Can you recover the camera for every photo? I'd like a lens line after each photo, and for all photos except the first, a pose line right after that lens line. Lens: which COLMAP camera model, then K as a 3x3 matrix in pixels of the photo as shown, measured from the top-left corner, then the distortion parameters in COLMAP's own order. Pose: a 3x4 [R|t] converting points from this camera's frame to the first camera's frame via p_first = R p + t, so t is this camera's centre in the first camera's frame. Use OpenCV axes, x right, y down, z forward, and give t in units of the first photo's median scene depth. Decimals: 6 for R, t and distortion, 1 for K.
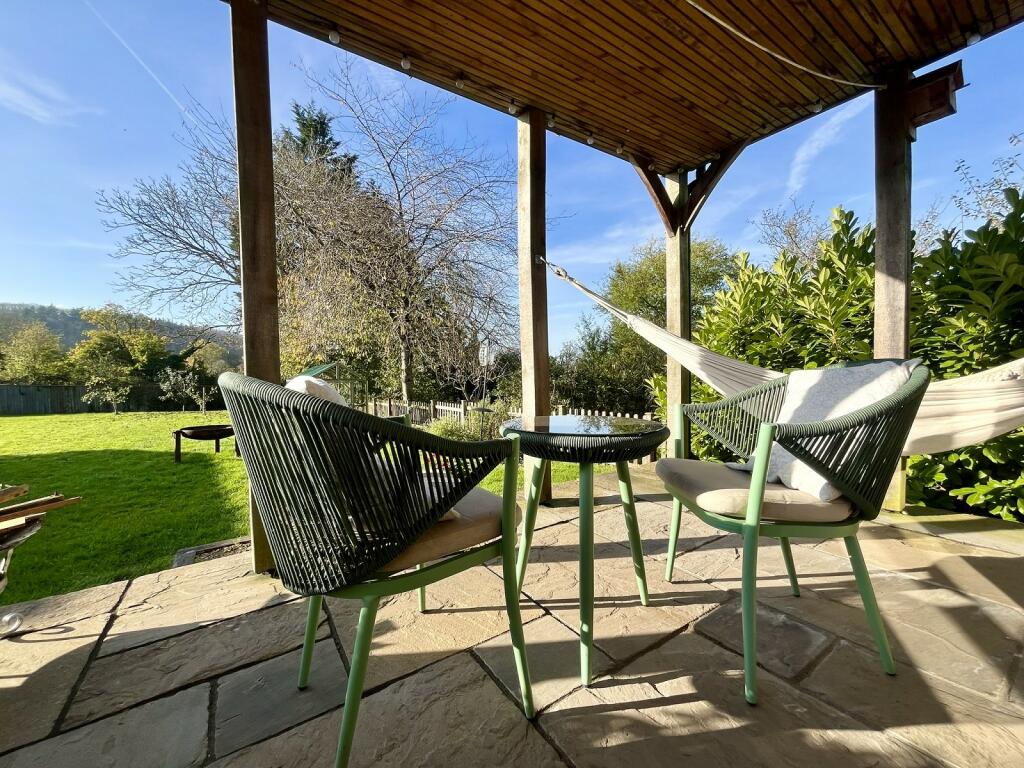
lens RADIAL K [[416.1, 0, 515.1], [0, 416.1, 386.4], [0, 0, 1]] dist [-0.002461, -0.000224]
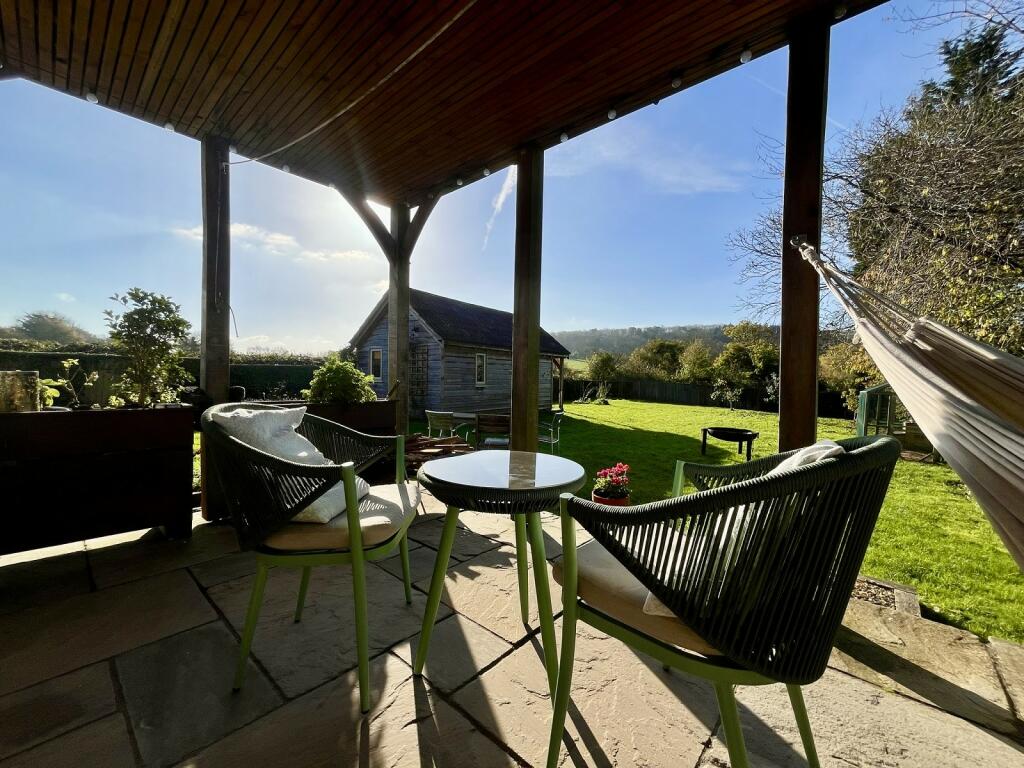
lens RADIAL K [[416.1, 0, 514.9], [0, 416.1, 384.0], [0, 0, 1]] dist [-0.002461, -0.000224]
pose [[0.241671, 0.040520, -0.969512, 0.081931], [-0.054338, 0.998125, 0.028171, -0.009949], [0.968836, 0.045873, 0.243419, 0.056543]]
